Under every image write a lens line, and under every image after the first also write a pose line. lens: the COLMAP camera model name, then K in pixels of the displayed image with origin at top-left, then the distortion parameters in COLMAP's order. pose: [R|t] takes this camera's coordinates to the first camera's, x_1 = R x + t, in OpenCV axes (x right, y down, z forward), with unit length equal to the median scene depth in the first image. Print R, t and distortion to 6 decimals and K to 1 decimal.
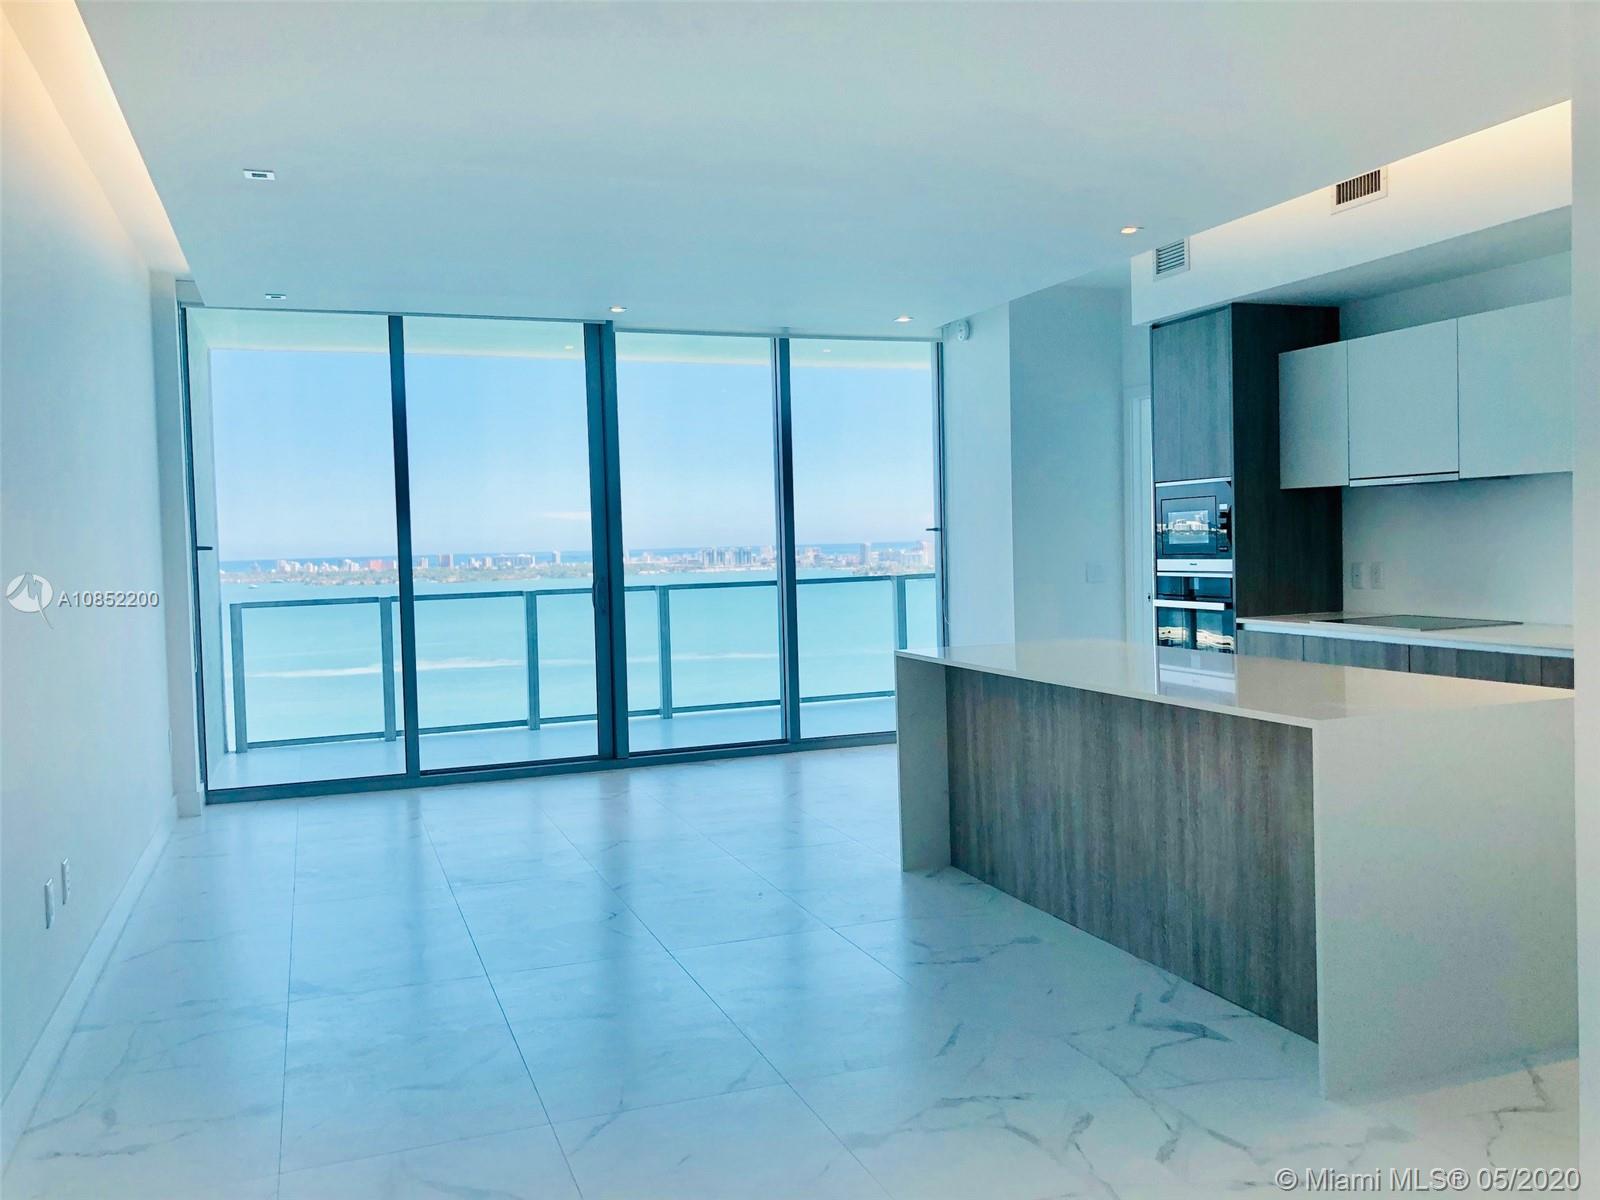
lens RADIAL K [[1325.3, 0, 800.0], [0, 1325.3, 600.0], [0, 0, 1]] dist [0.038535, -0.007462]
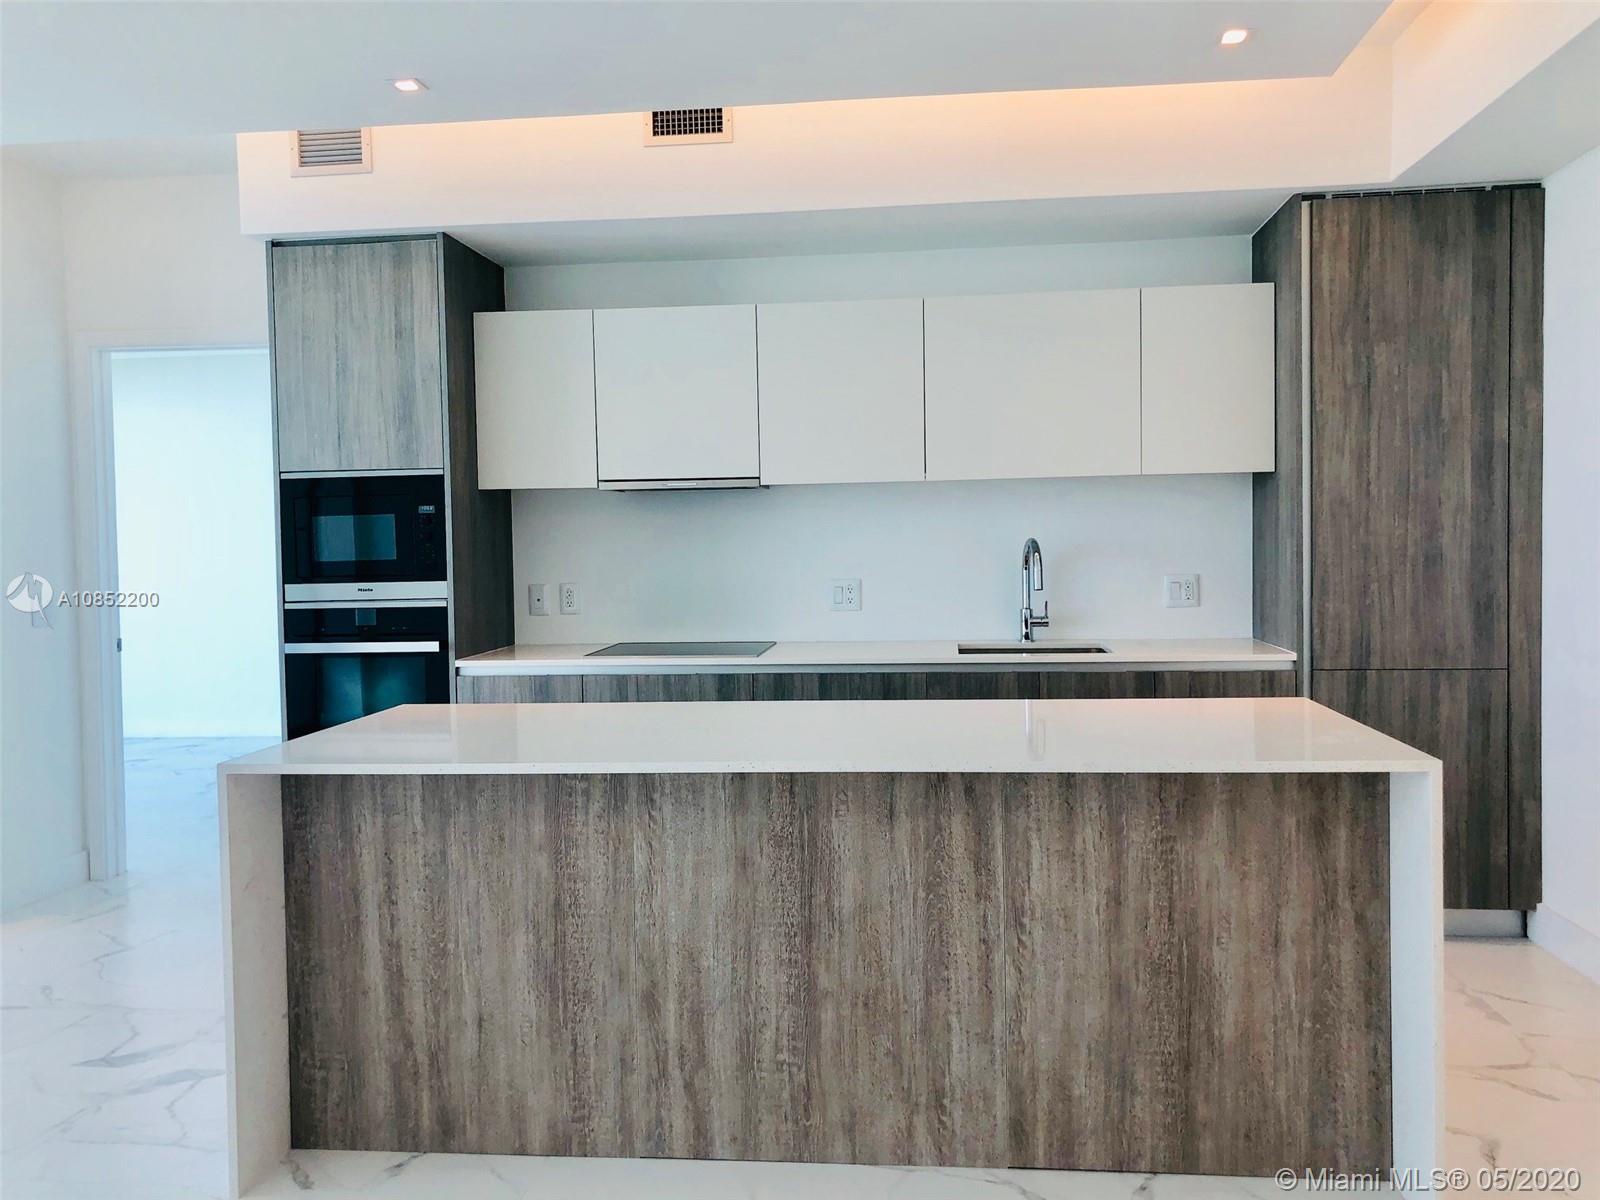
lens RADIAL K [[1310.8, 0, 800.0], [0, 1310.8, 600.0], [0, 0, 1]] dist [0.010573, -0.004782]
pose [[0.448733, -0.024998, 0.893316, -0.314694], [0.050615, 0.998715, 0.002522, -0.016164], [-0.892231, 0.044083, 0.449422, 0.666206]]
